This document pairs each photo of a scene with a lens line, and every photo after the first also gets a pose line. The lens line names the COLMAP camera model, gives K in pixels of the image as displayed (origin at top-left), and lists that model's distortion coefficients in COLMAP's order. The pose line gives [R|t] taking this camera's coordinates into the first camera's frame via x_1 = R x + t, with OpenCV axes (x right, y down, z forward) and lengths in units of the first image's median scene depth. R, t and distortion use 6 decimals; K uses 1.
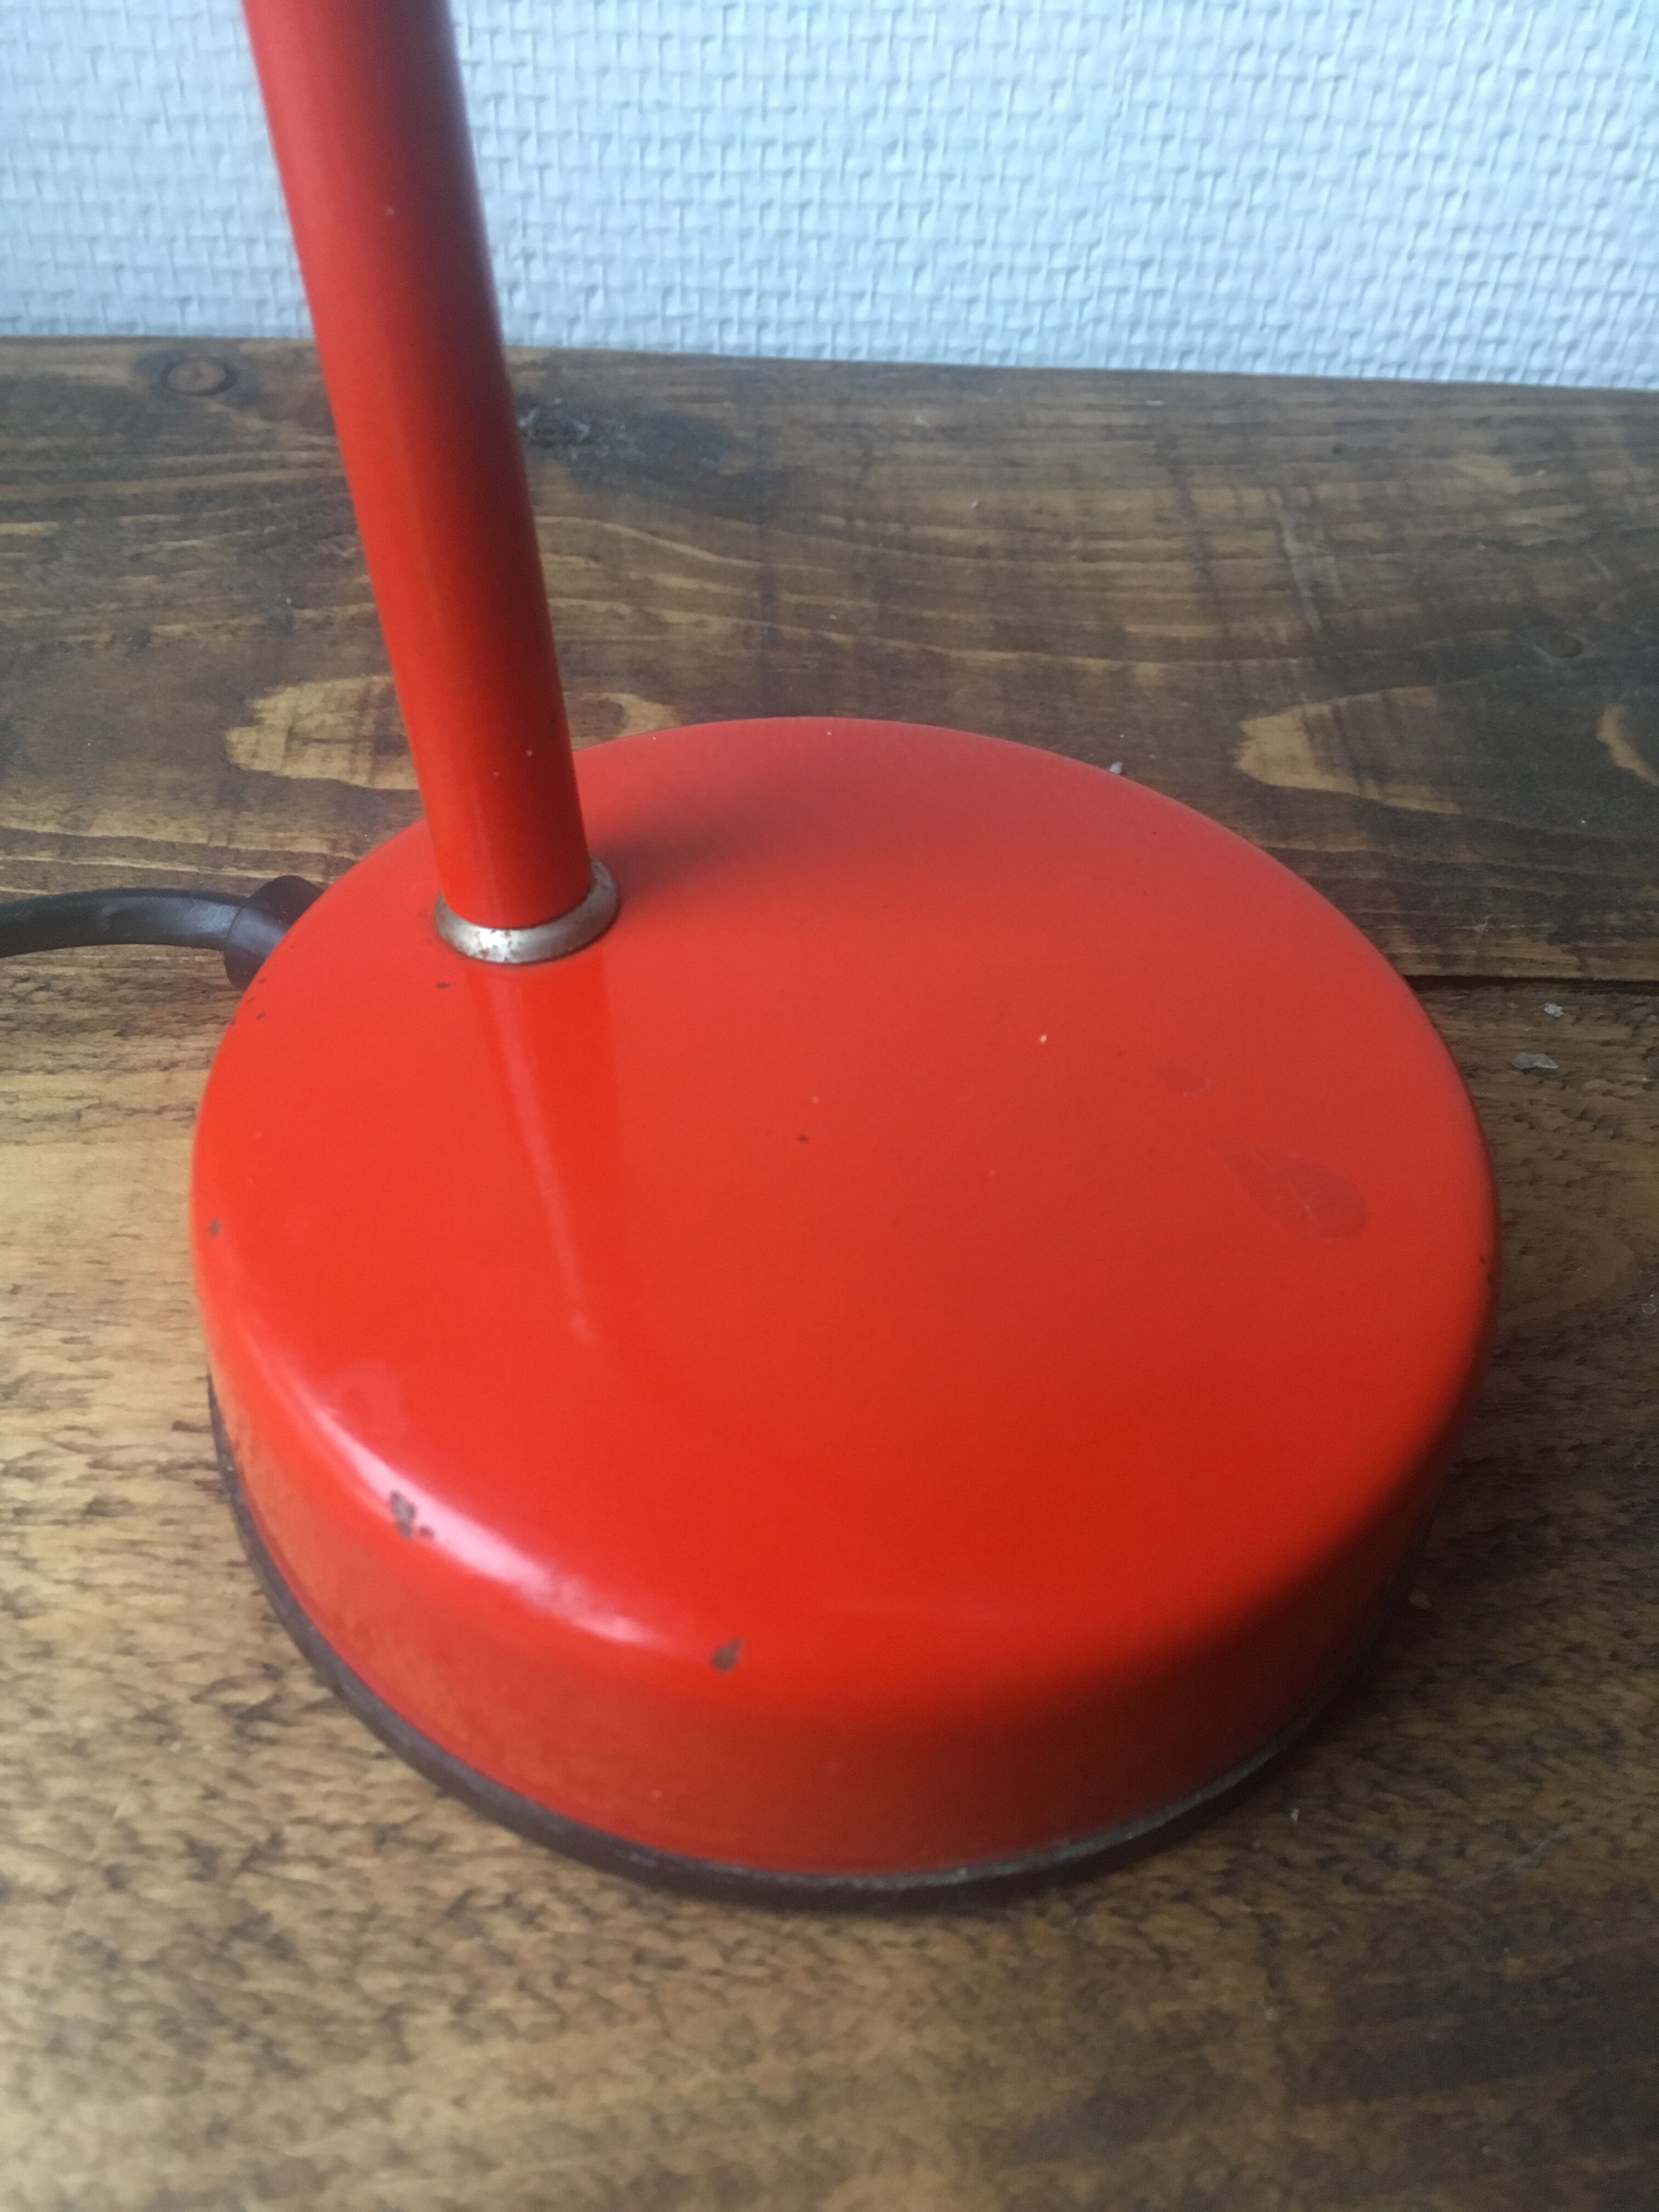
lens RADIAL K [[1909.8, 0, 843.7], [0, 1909.8, 1091.3], [0, 0, 1]] dist [0.083381, -0.151346]
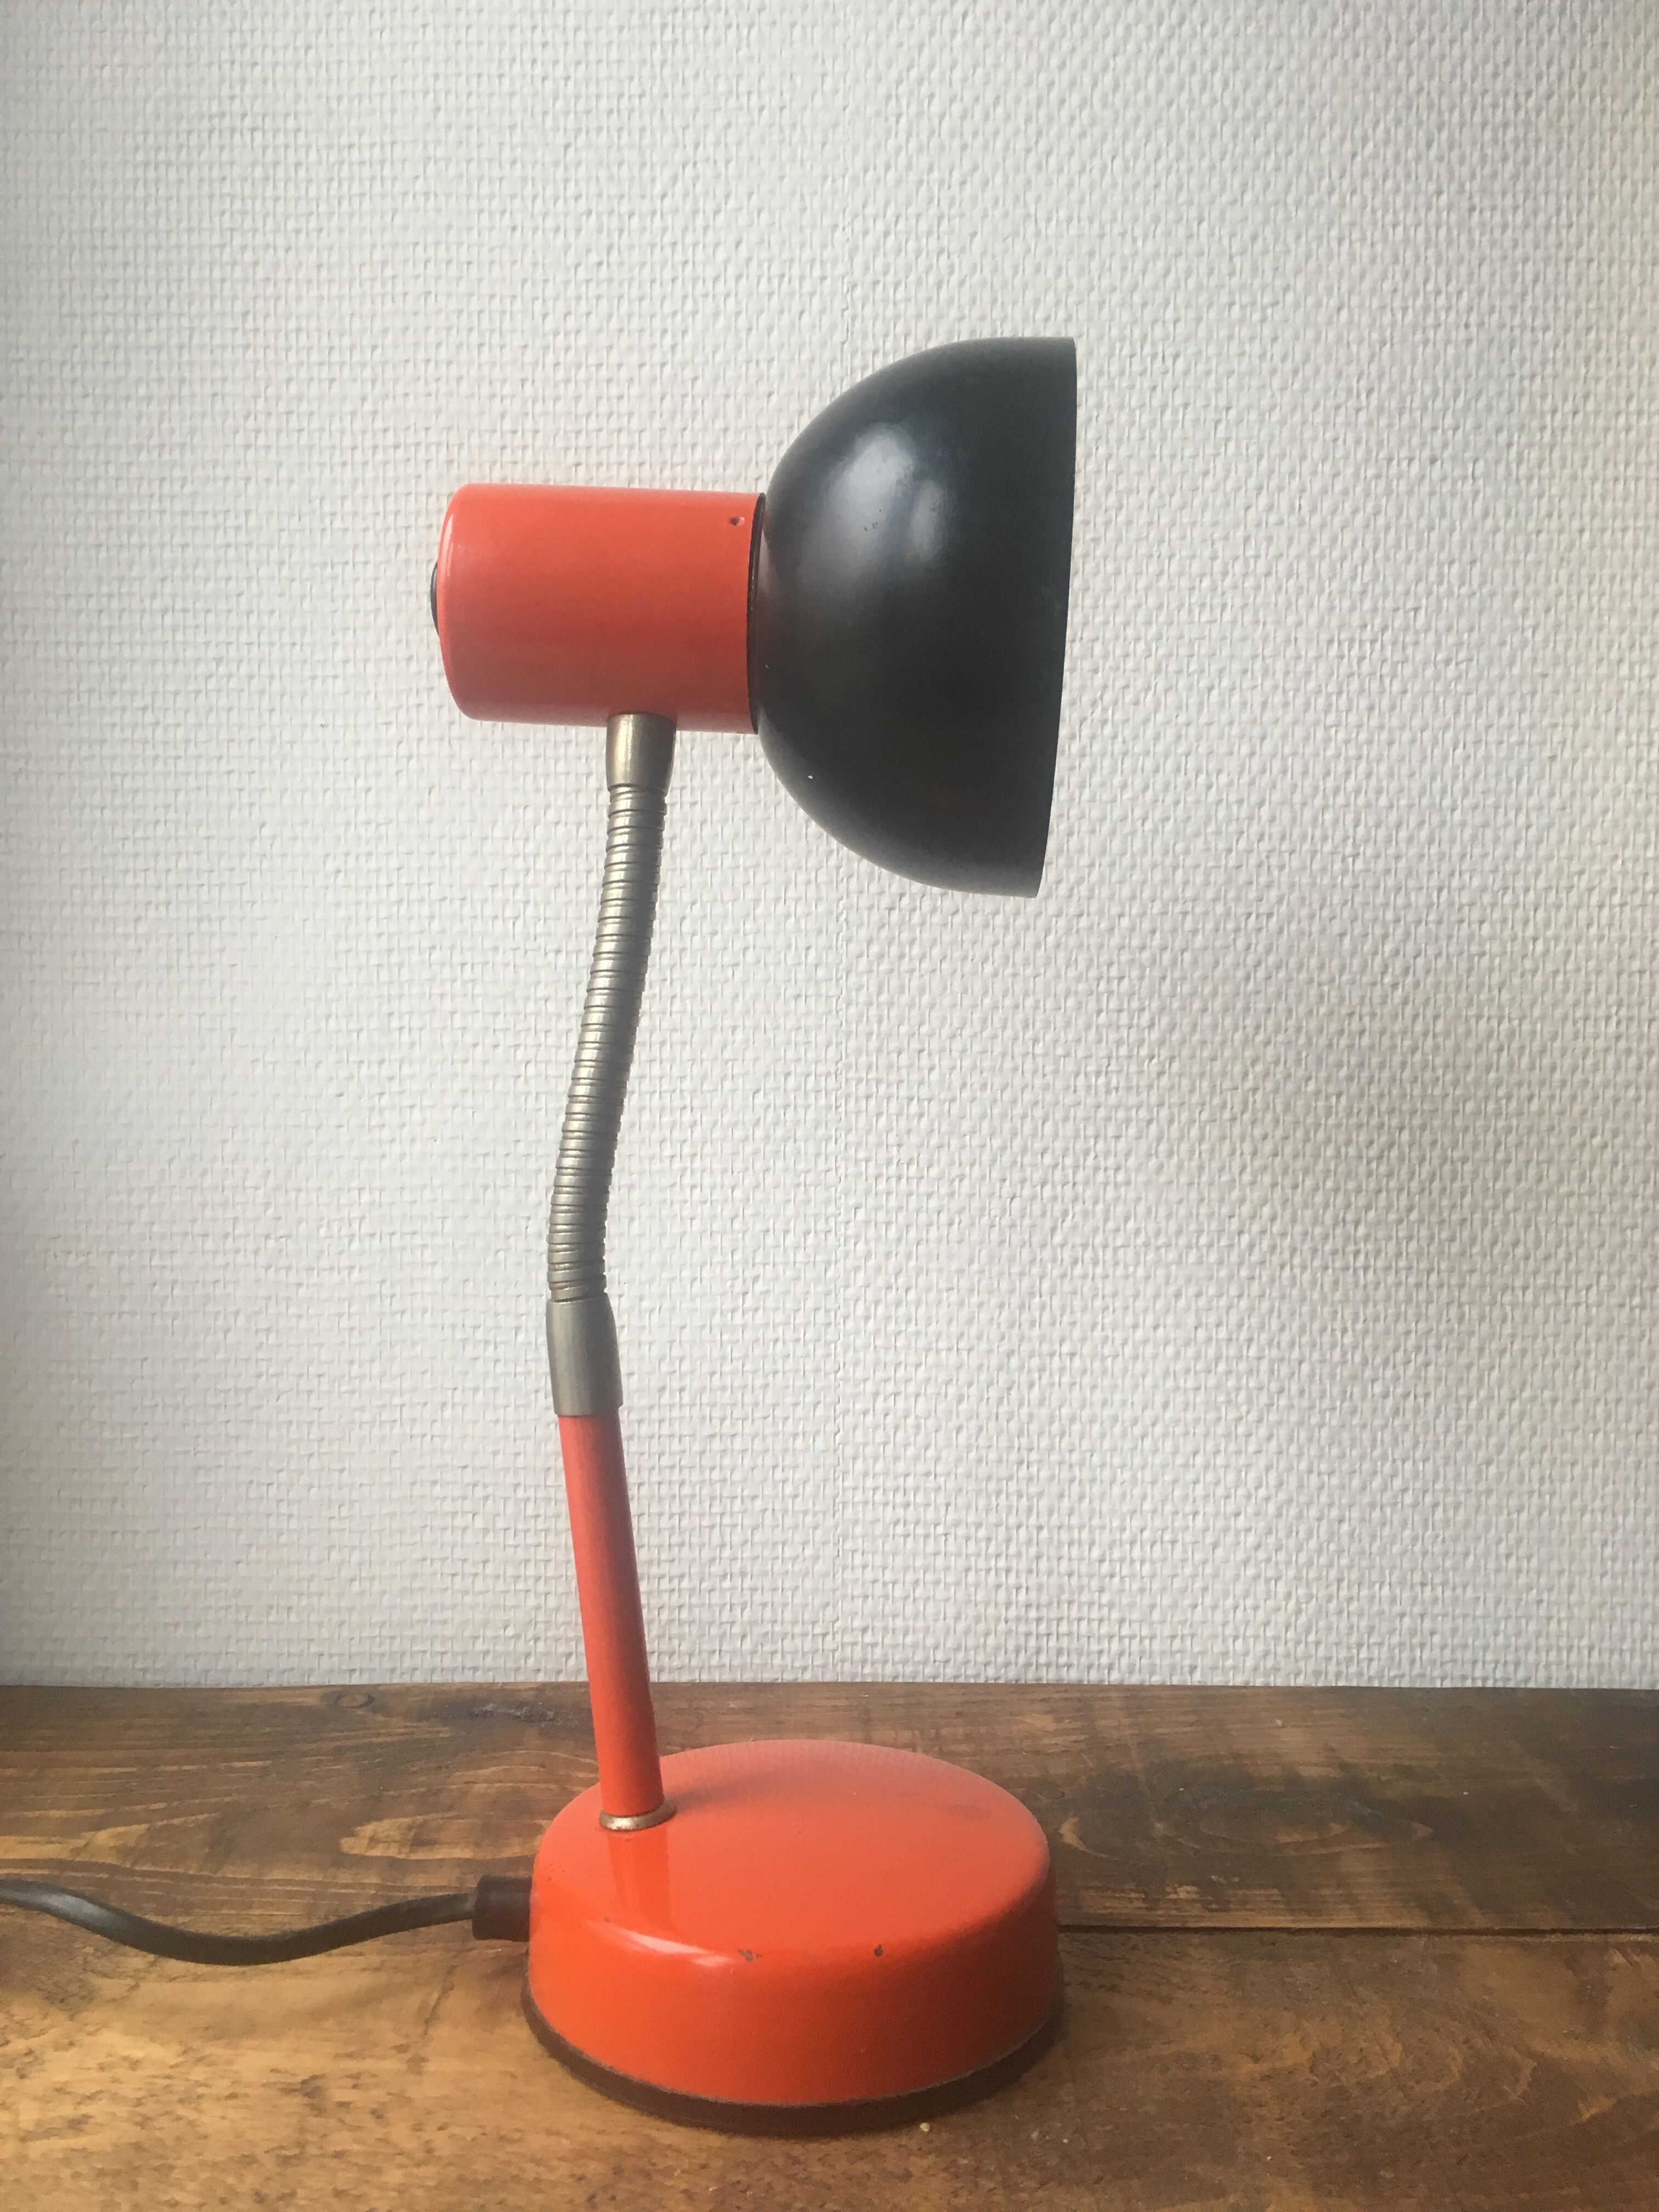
lens RADIAL K [[1800.0, 0, 829.6], [0, 1800.0, 1128.0], [0, 0, 1]] dist [0.072227, -0.088002]
pose [[0.998004, -0.050941, -0.037310, 0.220540], [0.011596, 0.728694, -0.684741, 0.433195], [0.062069, 0.682942, 0.727831, -0.634197]]
